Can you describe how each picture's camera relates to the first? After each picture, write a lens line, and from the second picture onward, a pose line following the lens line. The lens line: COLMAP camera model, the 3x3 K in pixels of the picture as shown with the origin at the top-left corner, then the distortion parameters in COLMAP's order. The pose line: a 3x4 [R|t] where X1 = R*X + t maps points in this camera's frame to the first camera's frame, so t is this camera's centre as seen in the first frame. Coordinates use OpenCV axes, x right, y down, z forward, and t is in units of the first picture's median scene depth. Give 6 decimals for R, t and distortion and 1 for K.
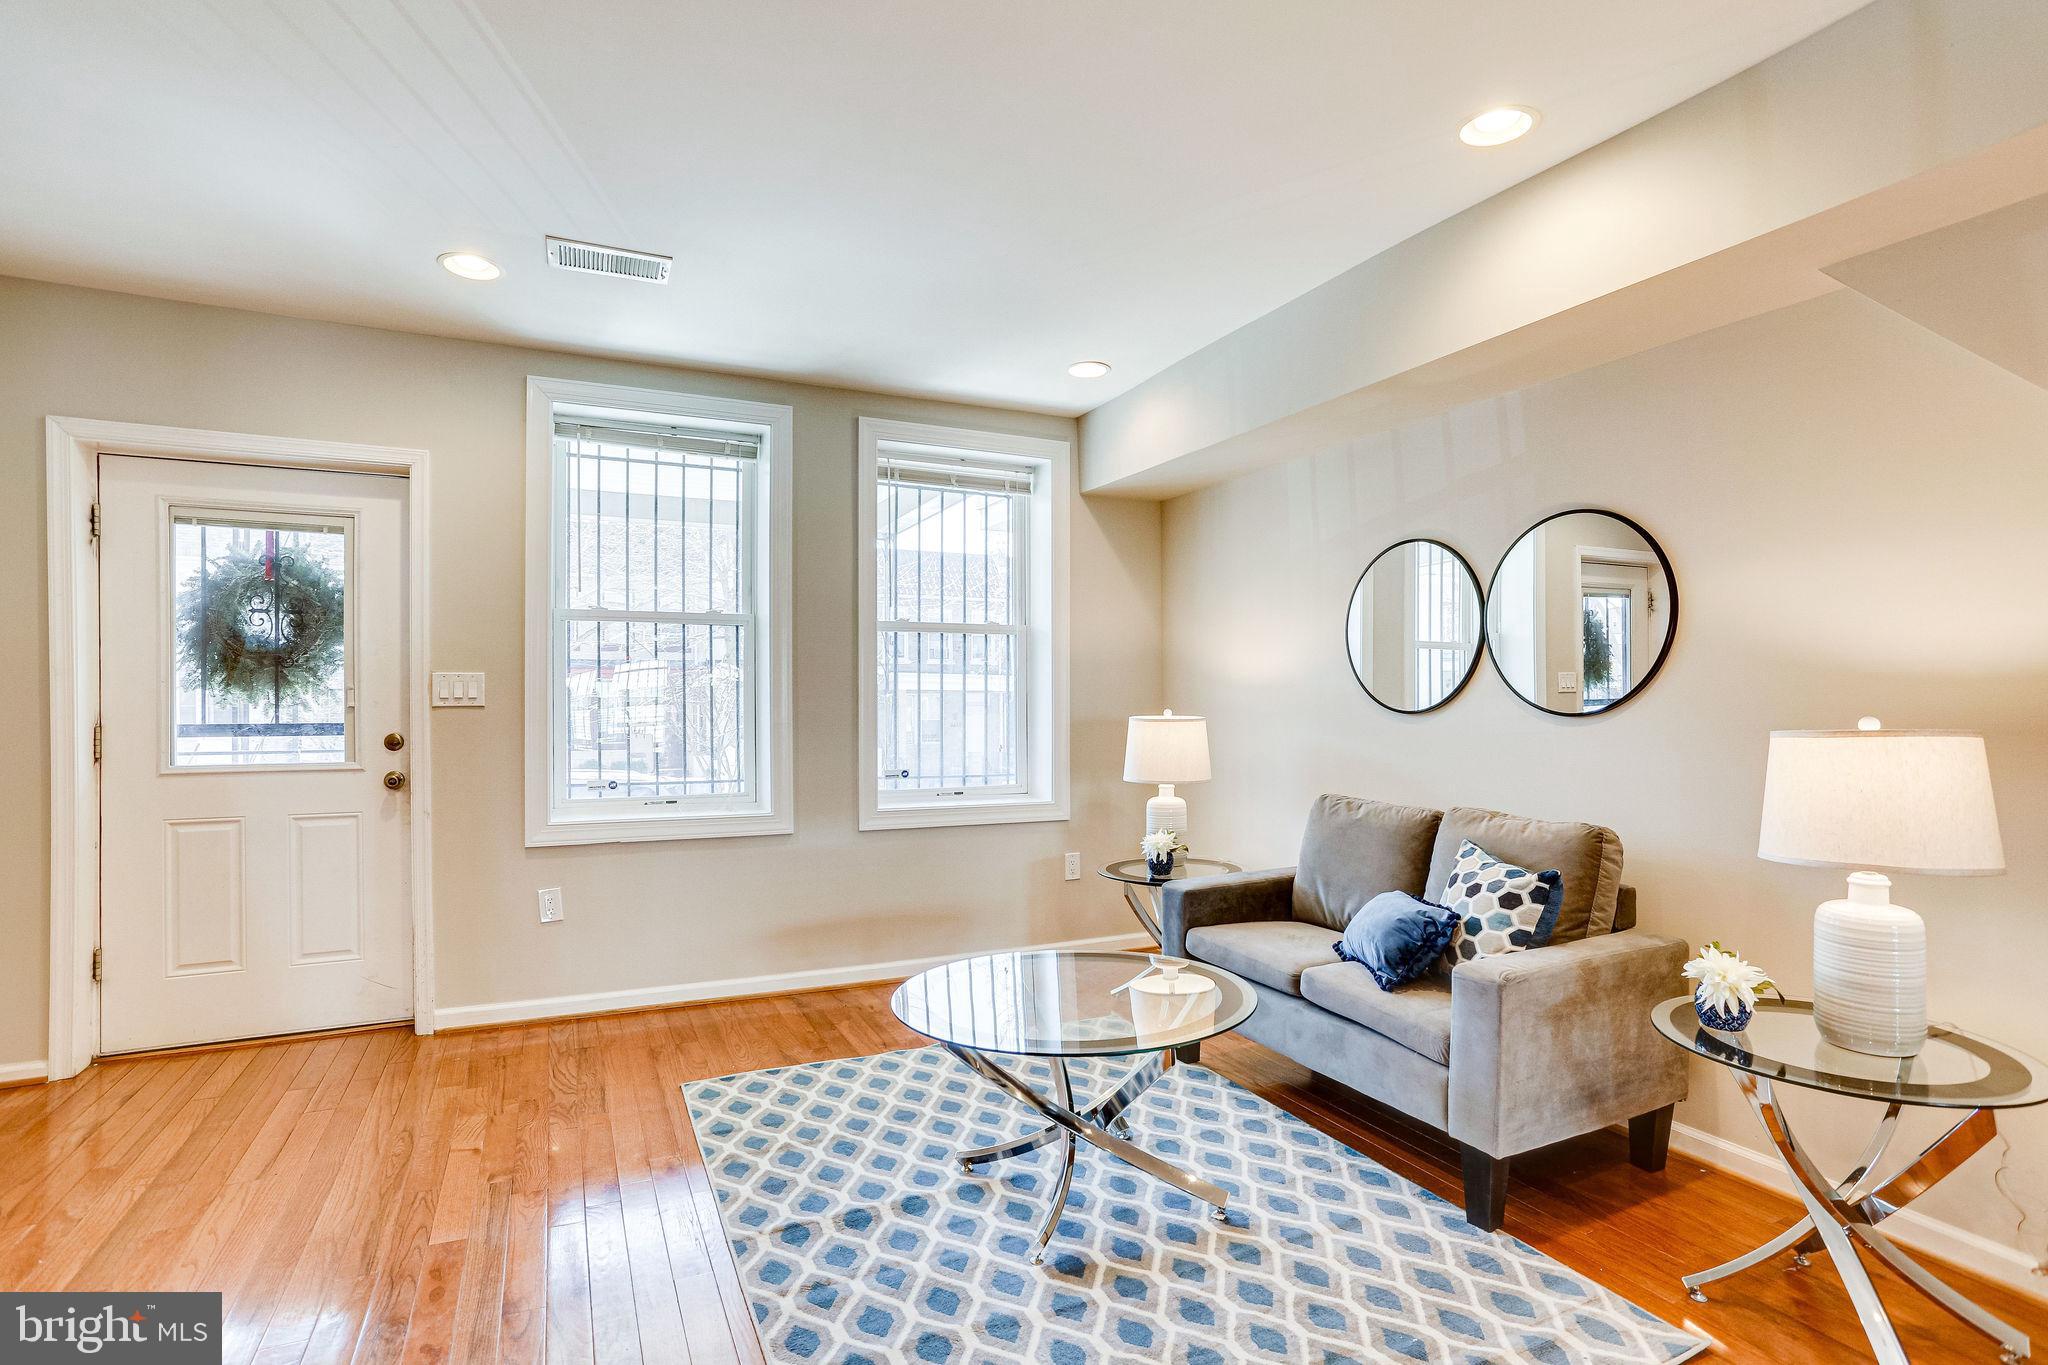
lens RADIAL K [[1000.1, 0, 1023.1], [0, 1000.1, 701.9], [0, 0, 1]] dist [-0.053291, 0.033665]
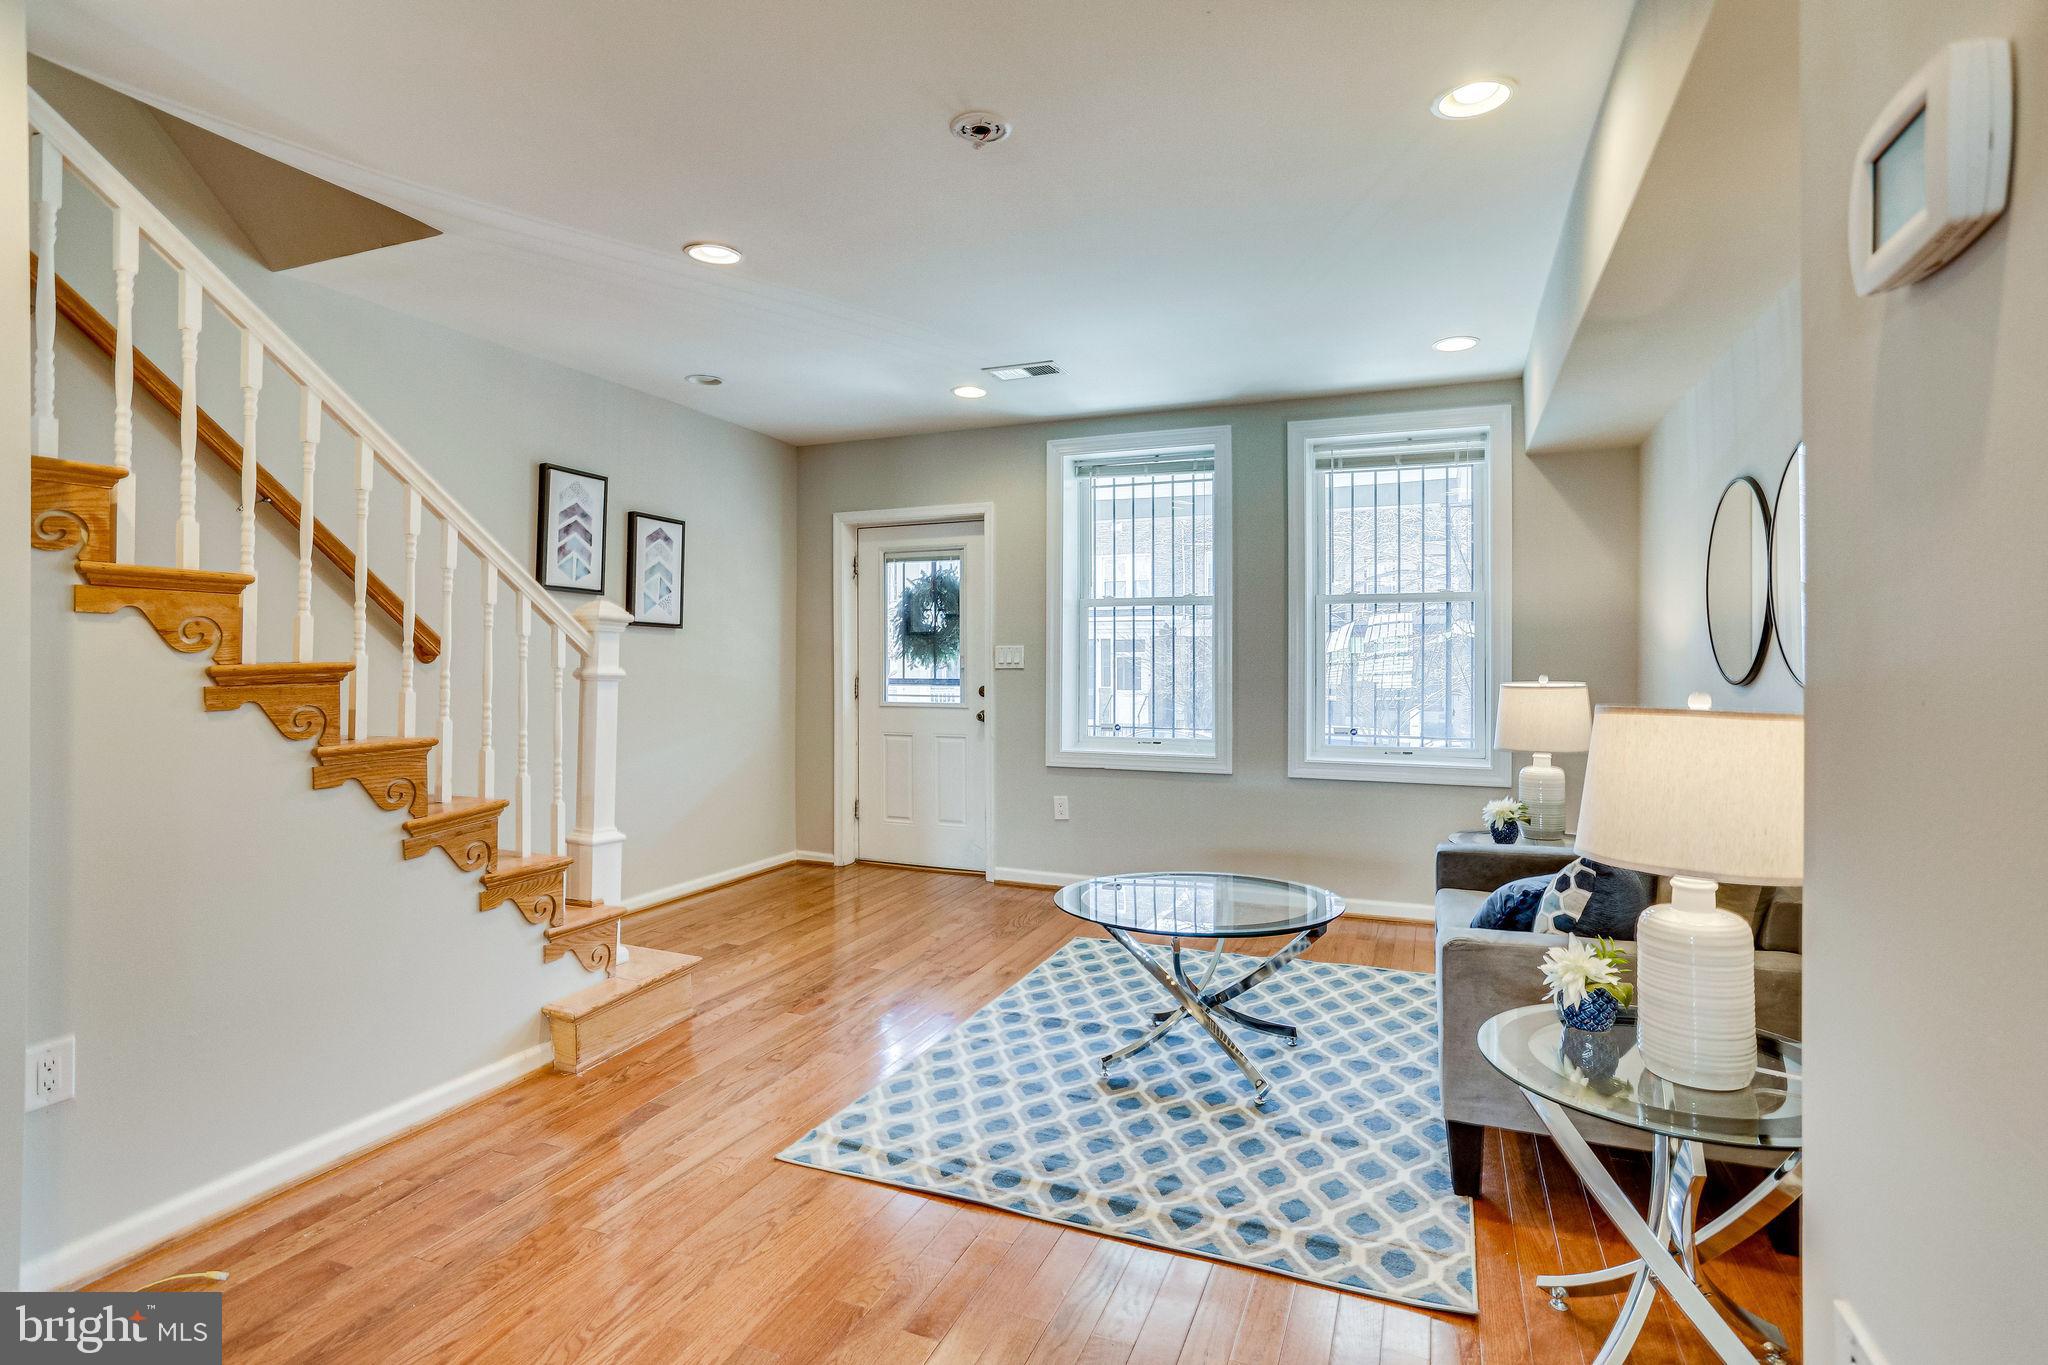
lens RADIAL K [[995.1, 0, 1010.5], [0, 995.1, 652.6], [0, 0, 1]] dist [-0.054863, 0.033299]
pose [[0.662950, -0.004931, -0.748648, 0.579654], [-0.003195, 0.999951, -0.009415, -0.005460], [0.748657, 0.008633, 0.662901, -0.011019]]
